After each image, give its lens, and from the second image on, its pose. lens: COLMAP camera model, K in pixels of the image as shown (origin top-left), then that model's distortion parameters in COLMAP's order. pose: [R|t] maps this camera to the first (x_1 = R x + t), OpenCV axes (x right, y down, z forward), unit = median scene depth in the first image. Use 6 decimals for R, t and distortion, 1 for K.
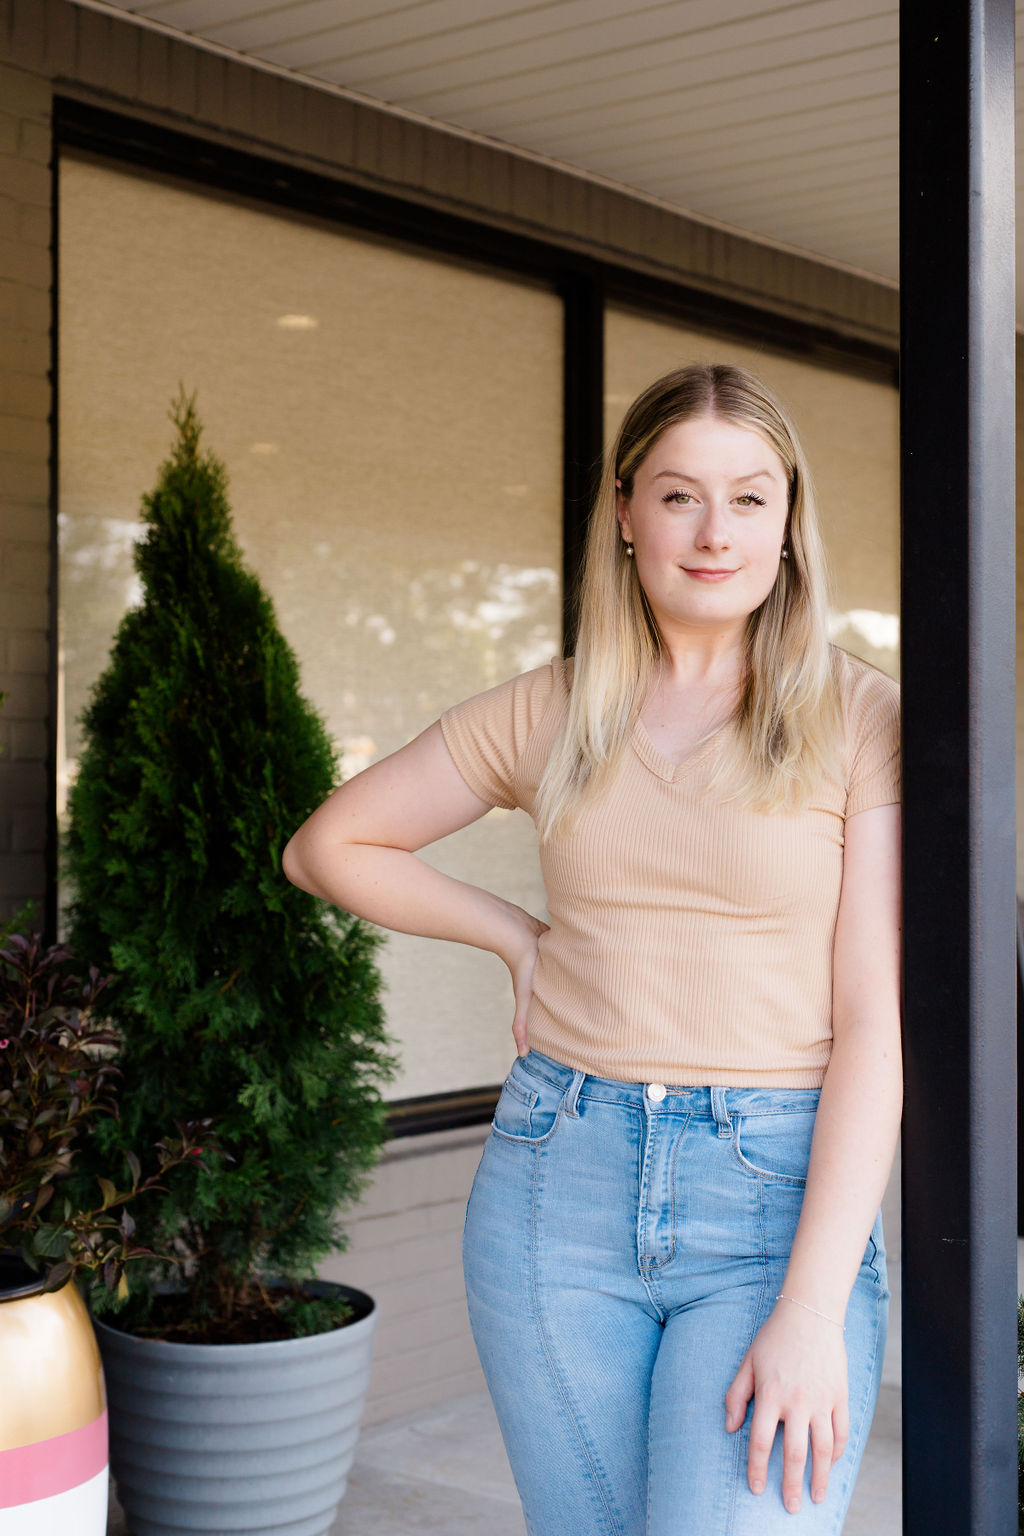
lens RADIAL K [[2238.4, 0, 509.5], [0, 2238.4, 766.3], [0, 0, 1]] dist [0.006079, 0.000000]
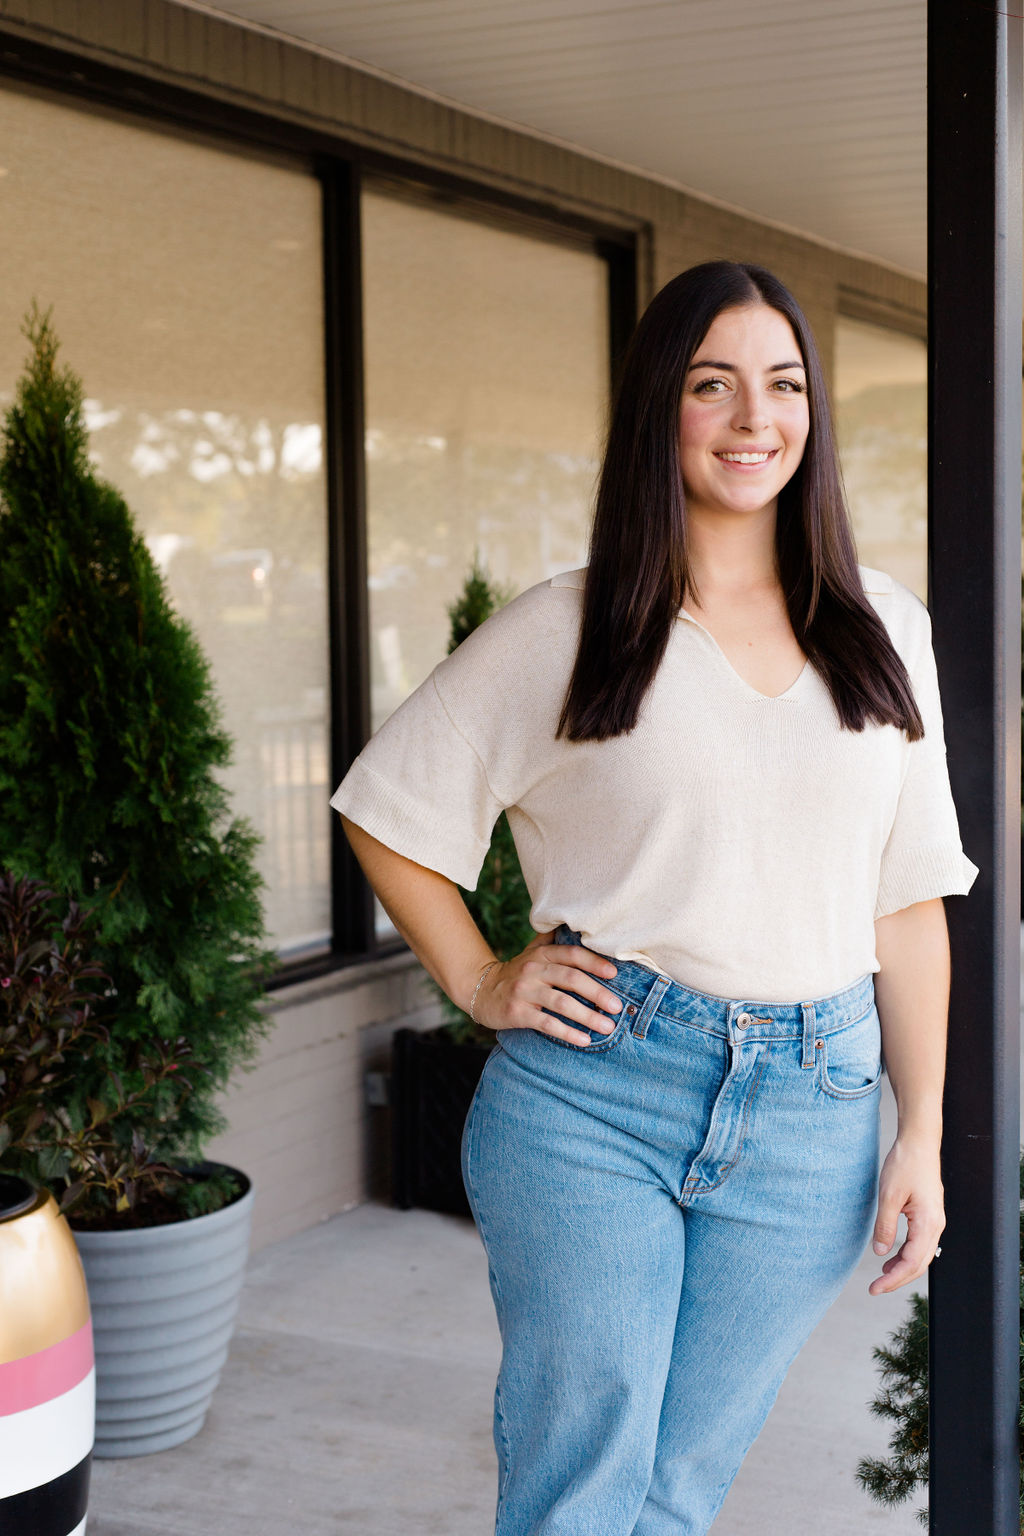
lens RADIAL K [[2238.4, 0, 516.5], [0, 2238.4, 771.4], [0, 0, 1]] dist [0.006079, 0.000000]
pose [[0.978812, -0.033144, 0.202059, -0.149511], [0.014492, 0.995551, 0.093100, -0.051335], [-0.204246, -0.088199, 0.974938, -0.048081]]
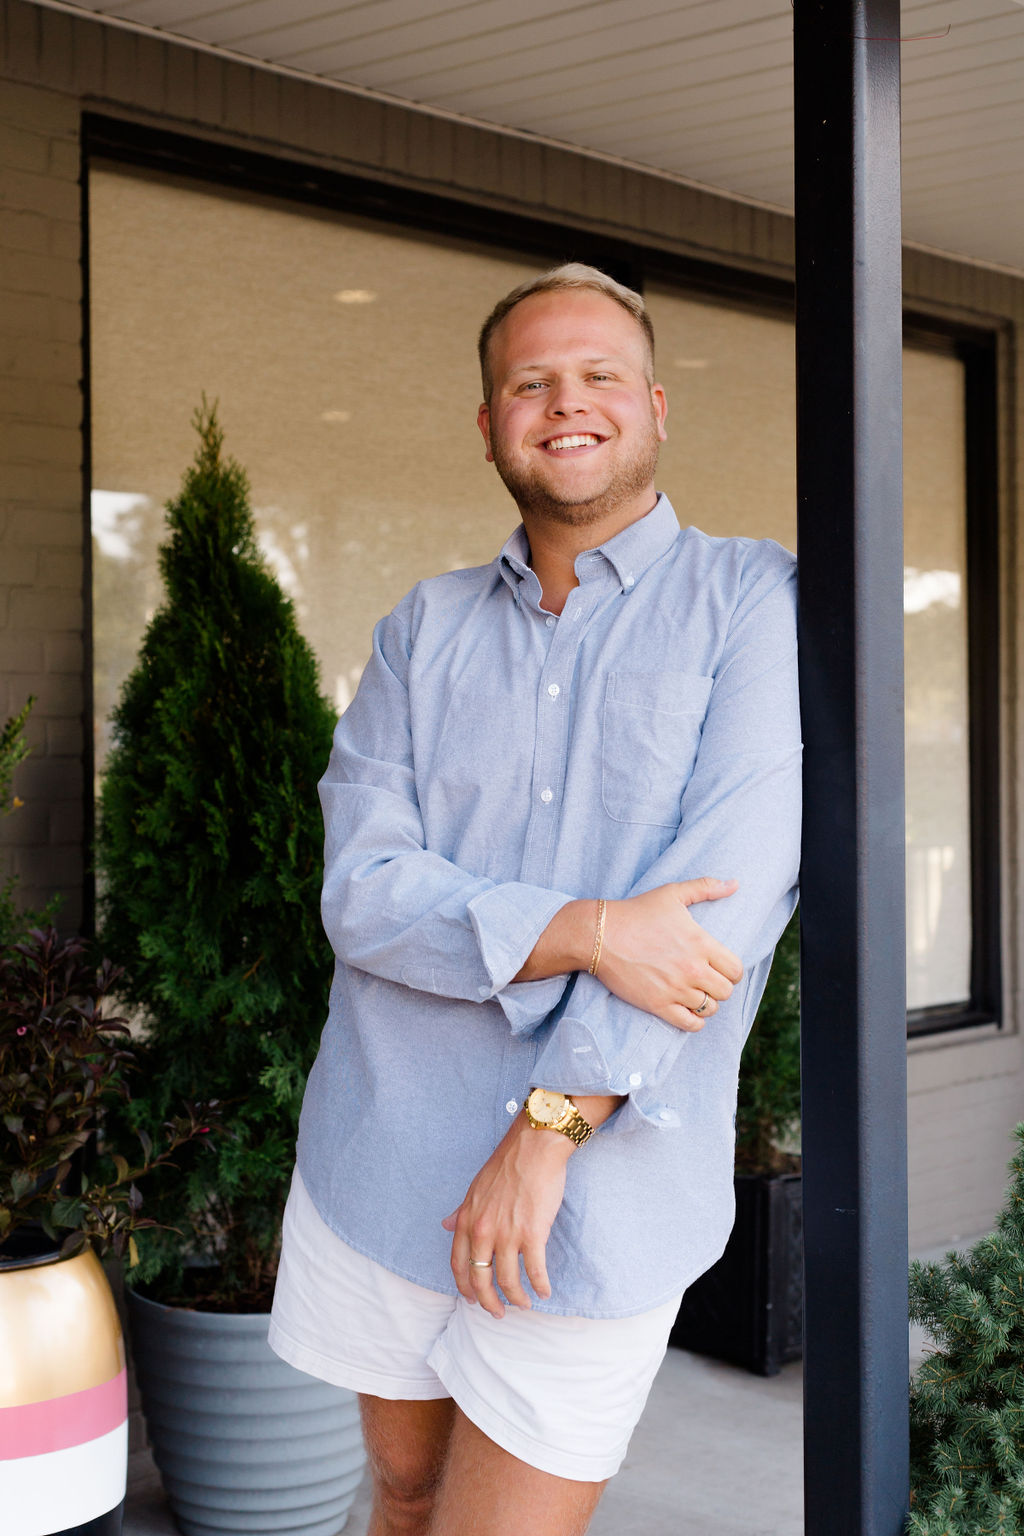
lens RADIAL K [[2370.4, 0, 511.9], [0, 2370.4, 770.6], [0, 0, 1]] dist [0.002811, 0.000000]
pose [[0.998722, -0.006899, -0.050065, 0.051513], [0.007858, 0.999789, 0.018992, -0.016276], [0.049923, -0.019361, 0.998565, -0.097073]]
